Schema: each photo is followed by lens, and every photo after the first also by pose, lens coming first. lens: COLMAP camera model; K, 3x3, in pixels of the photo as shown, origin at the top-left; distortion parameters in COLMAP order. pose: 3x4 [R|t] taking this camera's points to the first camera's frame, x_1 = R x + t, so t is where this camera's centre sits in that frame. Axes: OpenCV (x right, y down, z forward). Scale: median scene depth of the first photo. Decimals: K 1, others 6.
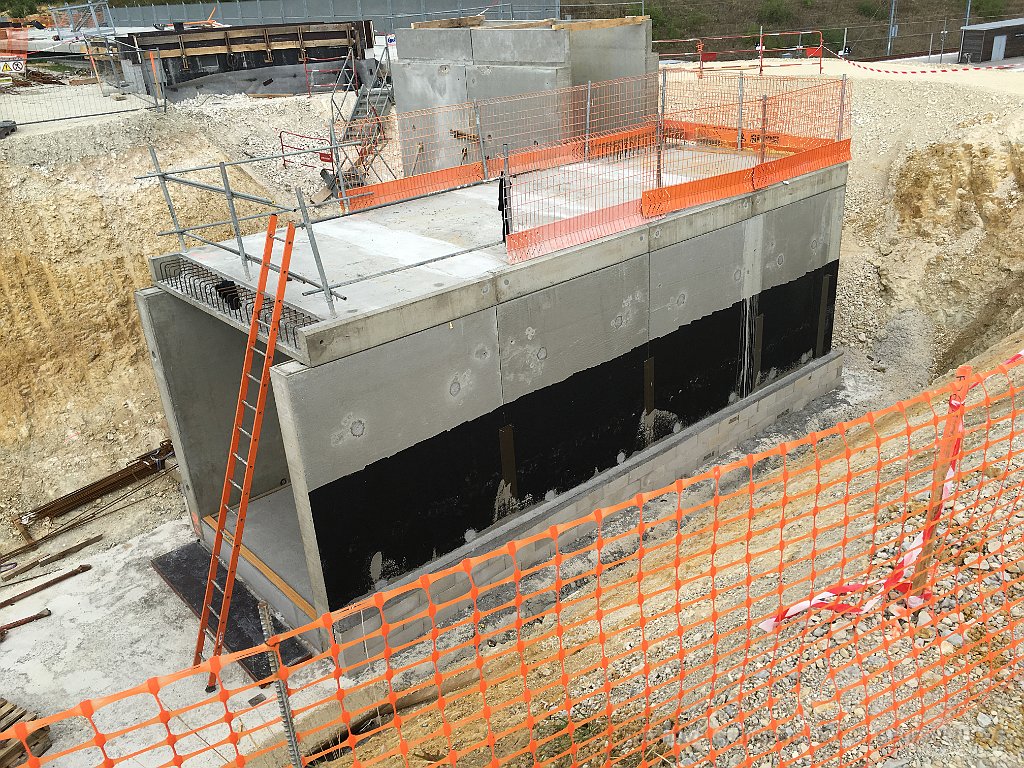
lens RADIAL K [[873.8, 0, 512.0], [0, 873.8, 384.0], [0, 0, 1]] dist [0.116110, -0.169532]
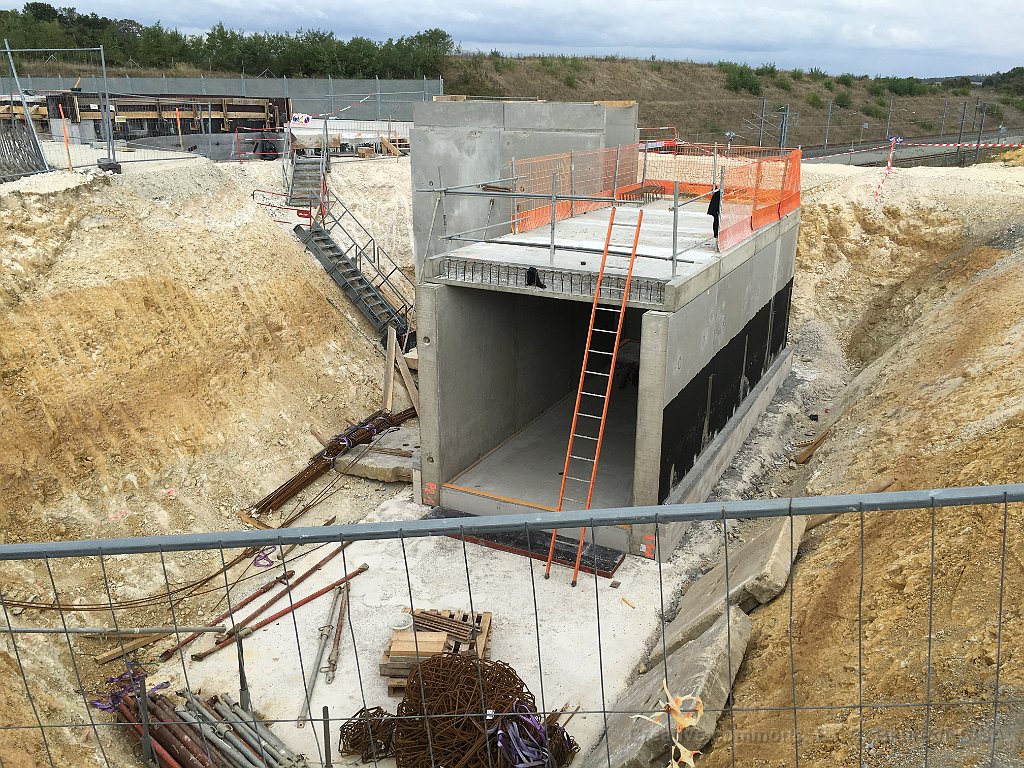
lens RADIAL K [[873.8, 0, 512.0], [0, 873.8, 384.0], [0, 0, 1]] dist [0.116110, -0.169532]
pose [[0.926131, -0.056287, 0.372978, -0.507462], [0.098772, 0.990490, -0.095781, 0.102811], [-0.364039, 0.125545, 0.922883, -0.082796]]
